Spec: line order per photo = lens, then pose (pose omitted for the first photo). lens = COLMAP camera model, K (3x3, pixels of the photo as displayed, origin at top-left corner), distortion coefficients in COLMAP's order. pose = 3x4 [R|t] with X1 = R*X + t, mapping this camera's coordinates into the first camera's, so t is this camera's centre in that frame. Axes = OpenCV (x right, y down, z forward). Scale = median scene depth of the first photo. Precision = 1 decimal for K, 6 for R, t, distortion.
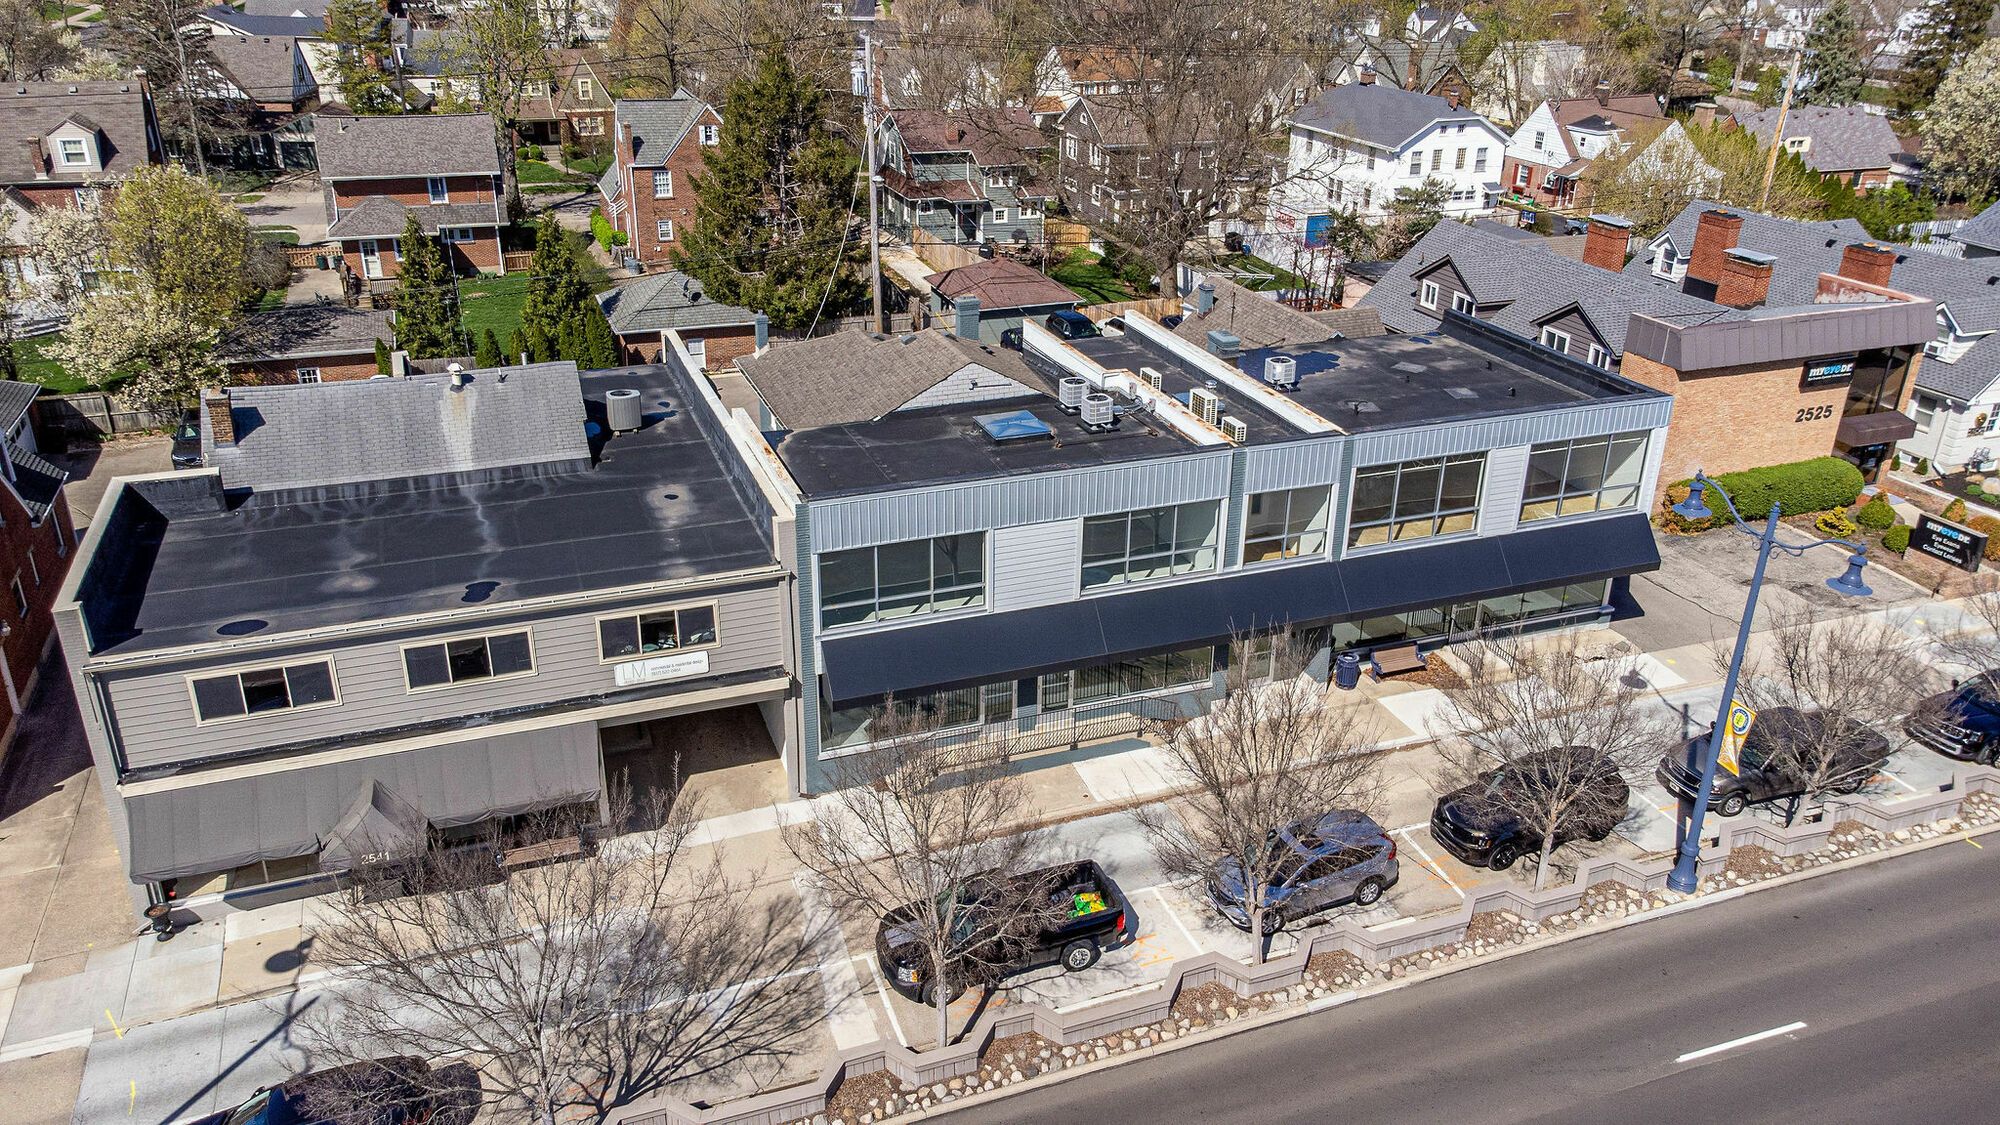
lens RADIAL K [[1480.3, 0, 1002.1], [0, 1480.3, 536.1], [0, 0, 1]] dist [0.026665, 0.044433]
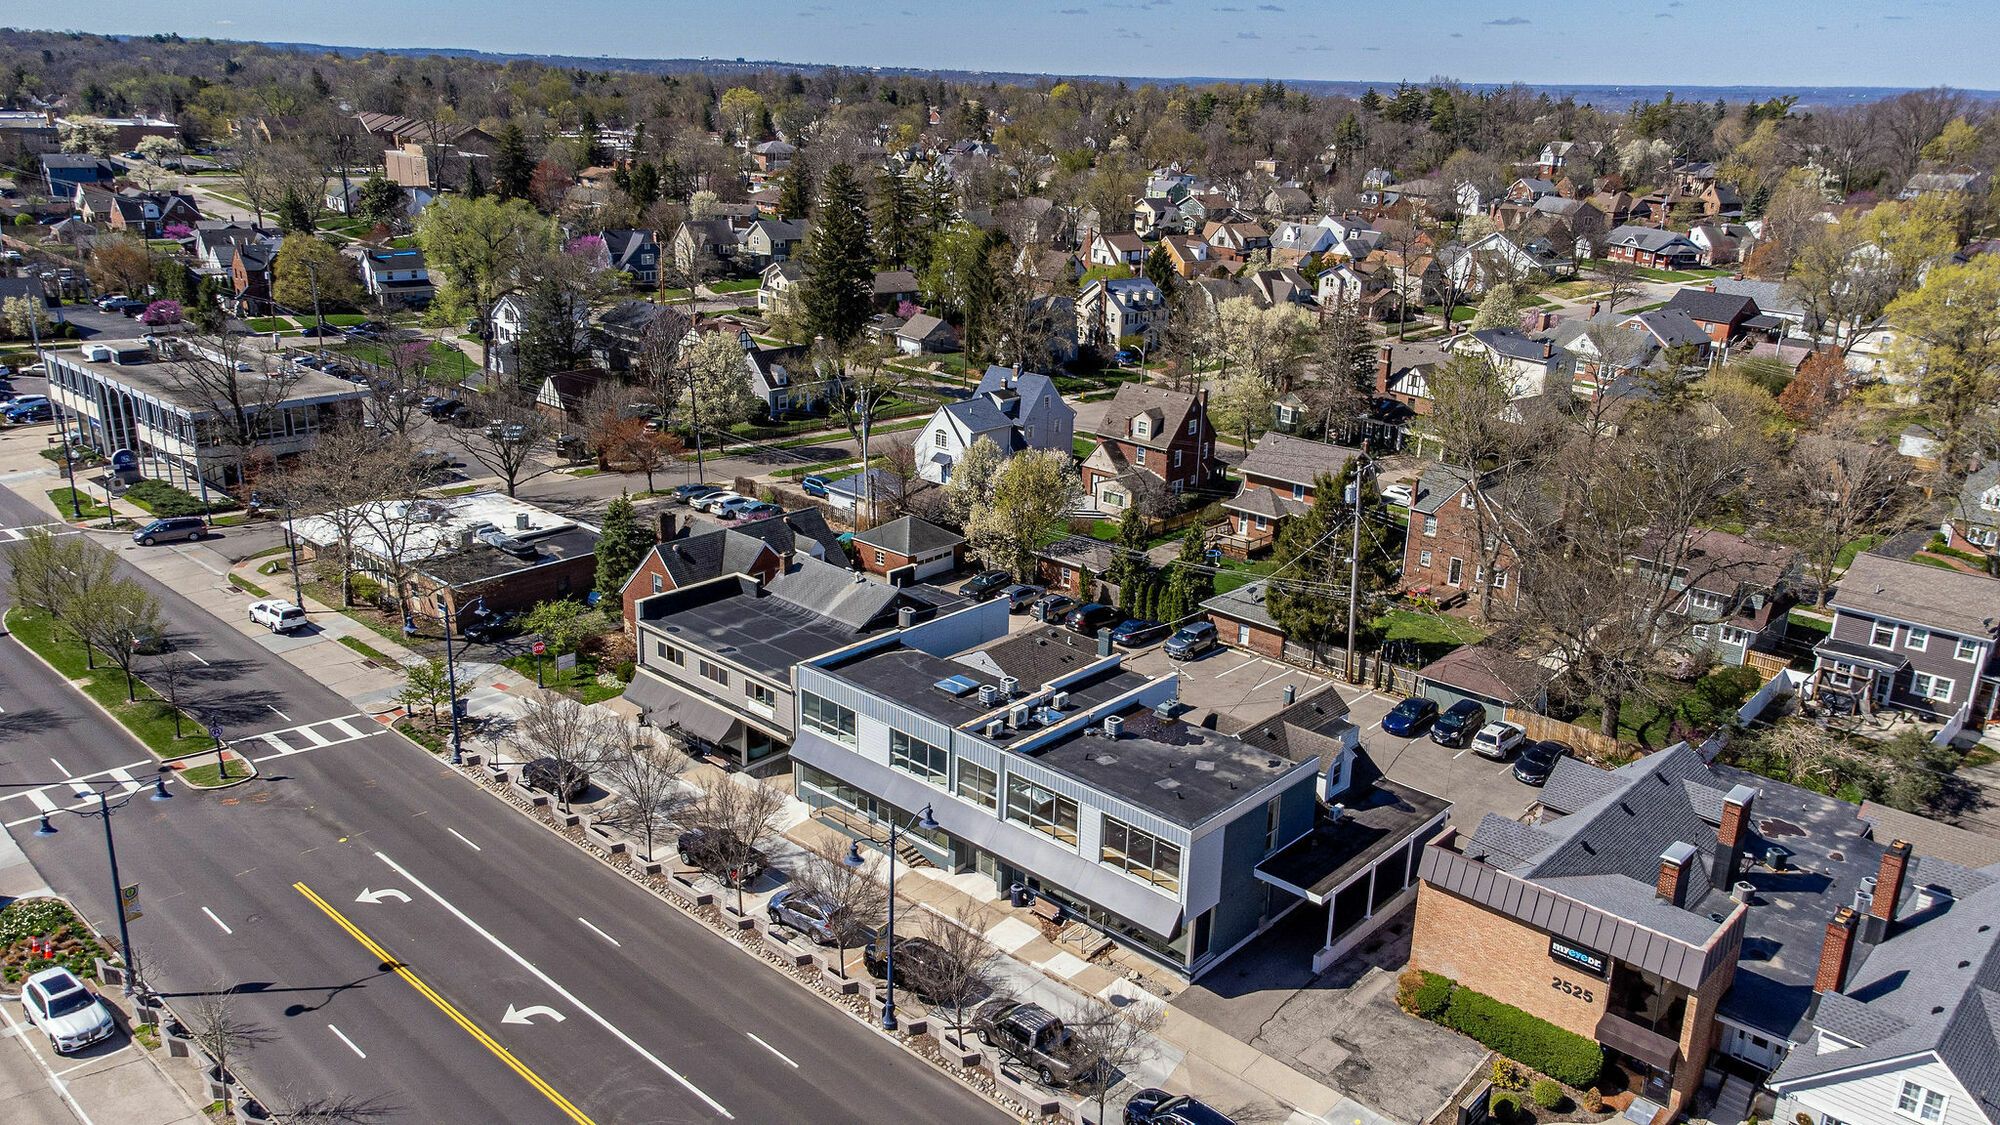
lens RADIAL K [[1480.3, 0, 1021.7], [0, 1480.3, 515.1], [0, 0, 1]] dist [0.026665, 0.044433]
pose [[0.463401, 0.250797, -0.849918, 1.547670], [-0.375754, 0.924232, 0.067854, -0.420757], [0.802539, 0.287916, 0.522528, 0.011943]]
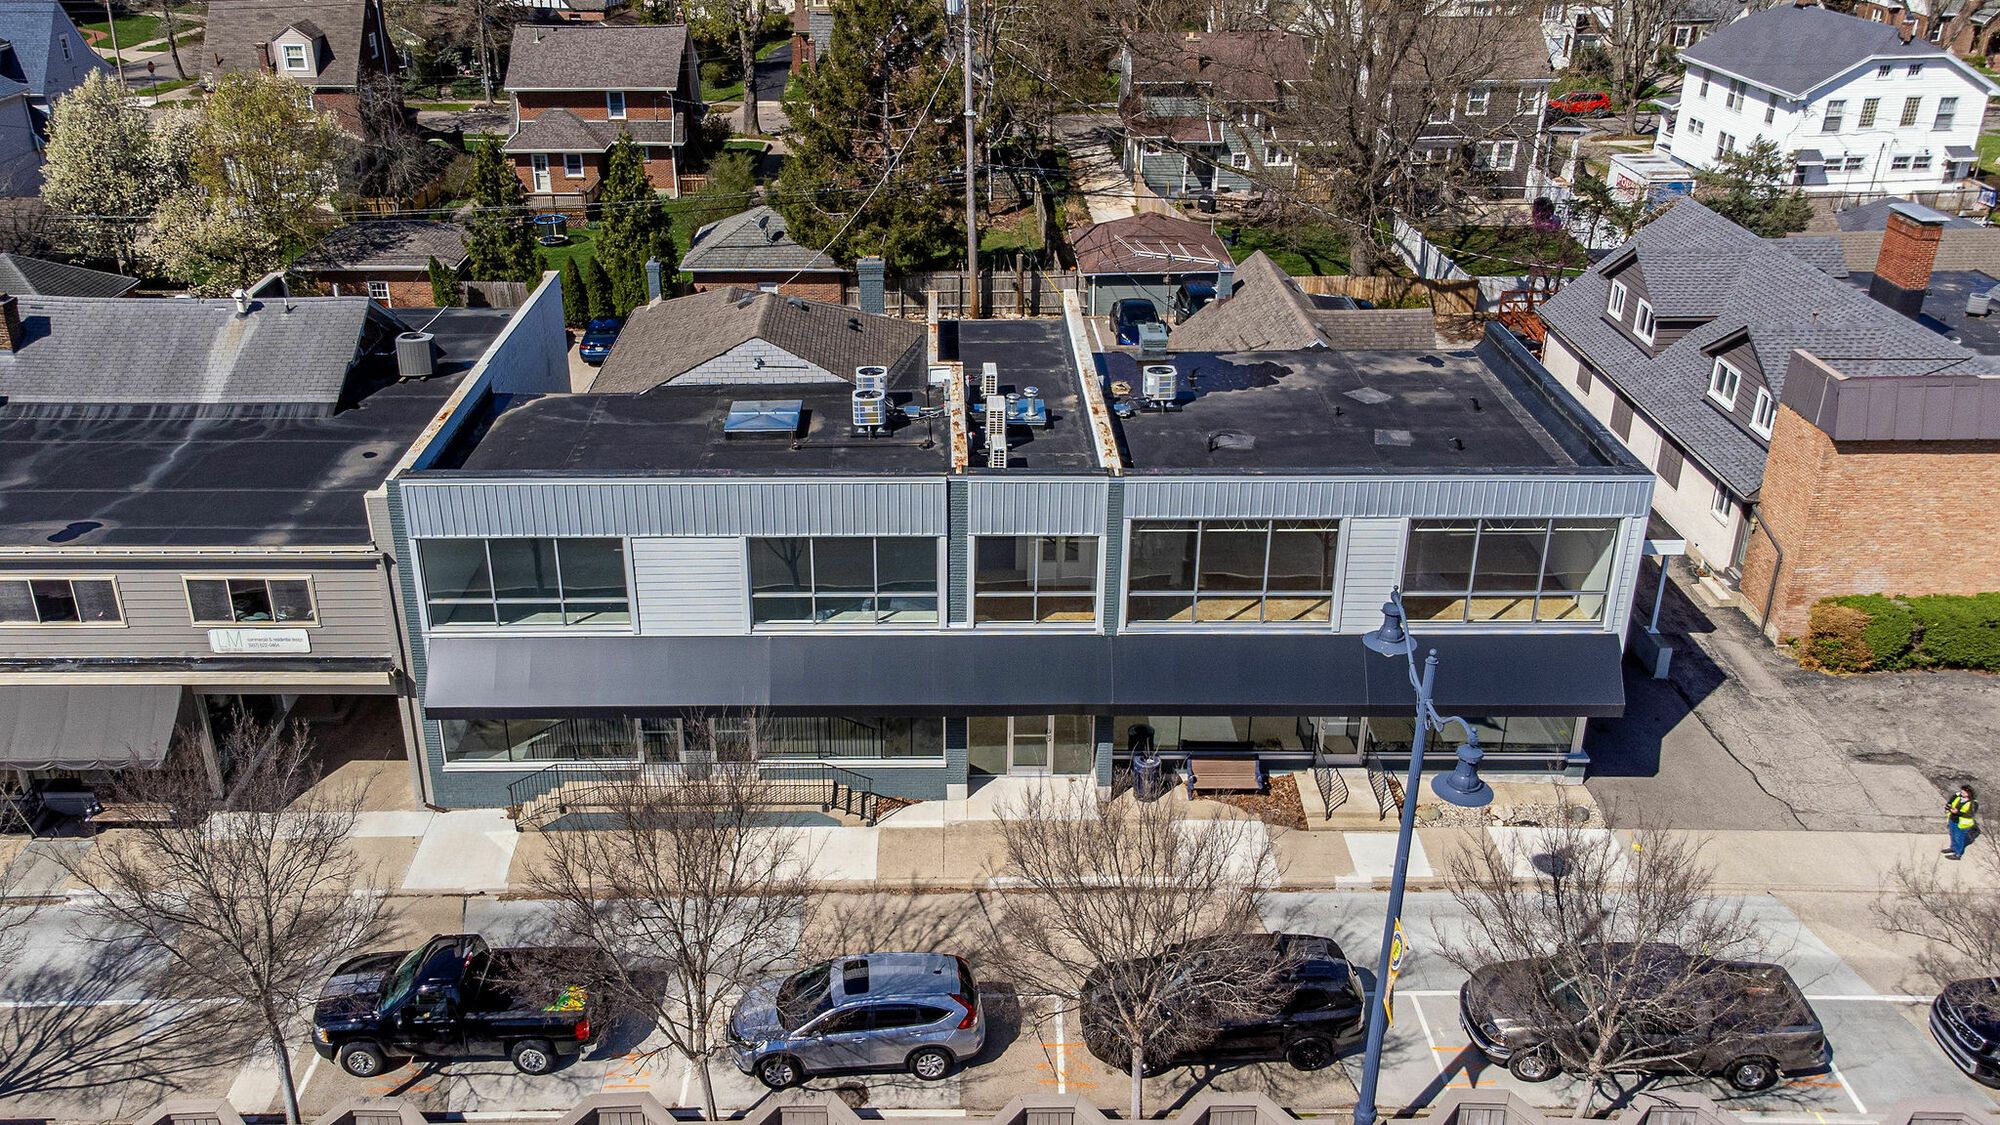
lens RADIAL K [[1640.4, 0, 908.0], [0, 1640.4, 552.1], [0, 0, 1]] dist [0.025080, 0.049649]
pose [[0.929207, 0.134865, -0.344073, 0.397679], [-0.124164, 0.990842, 0.053058, -0.056337], [0.348077, -0.006580, 0.937443, 0.153042]]
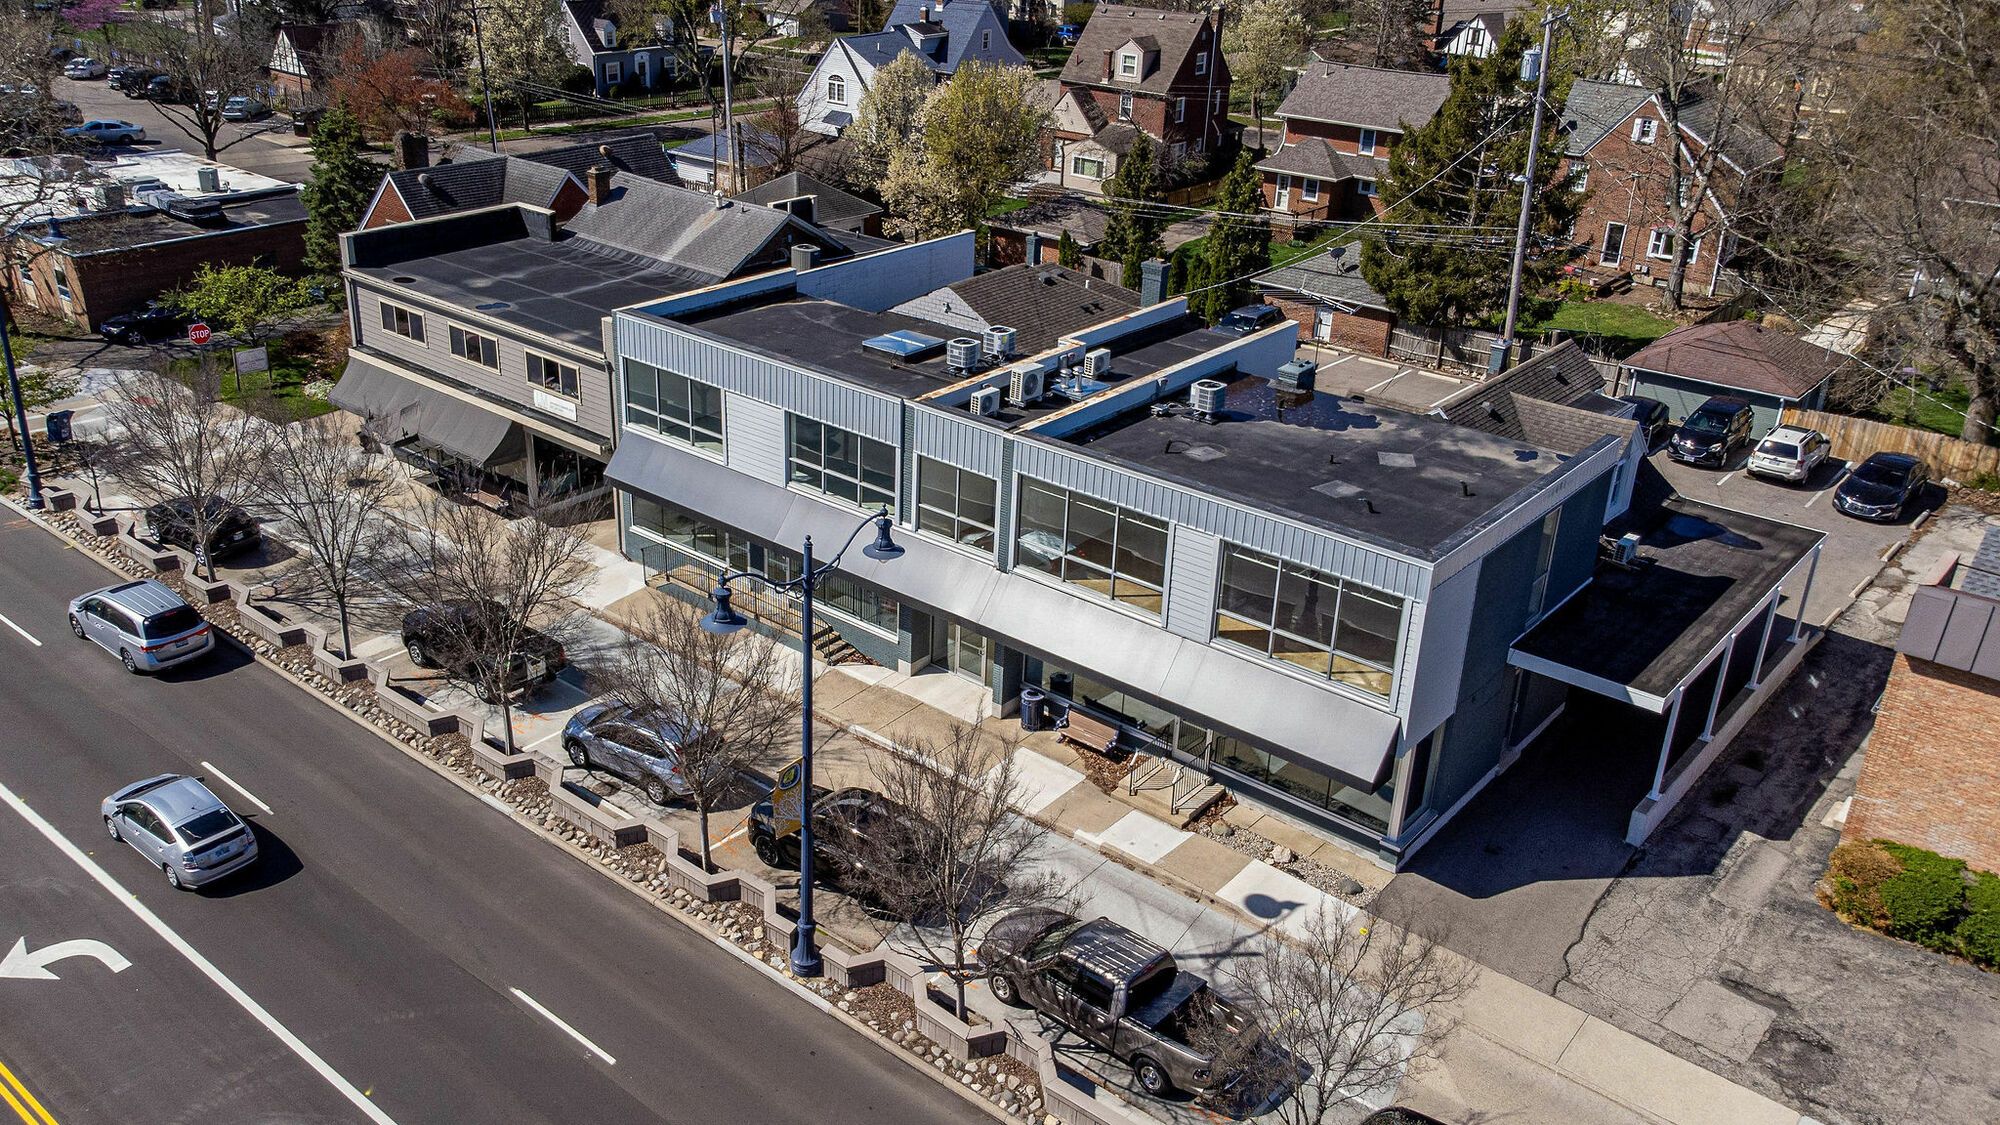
lens RADIAL K [[1640.4, 0, 930.0], [0, 1640.4, 508.0], [0, 0, 1]] dist [0.025080, 0.049649]
pose [[0.478601, 0.336806, -0.810866, 0.960684], [-0.366148, 0.915931, 0.164333, -0.159277], [0.798046, 0.218246, 0.561686, 0.375334]]
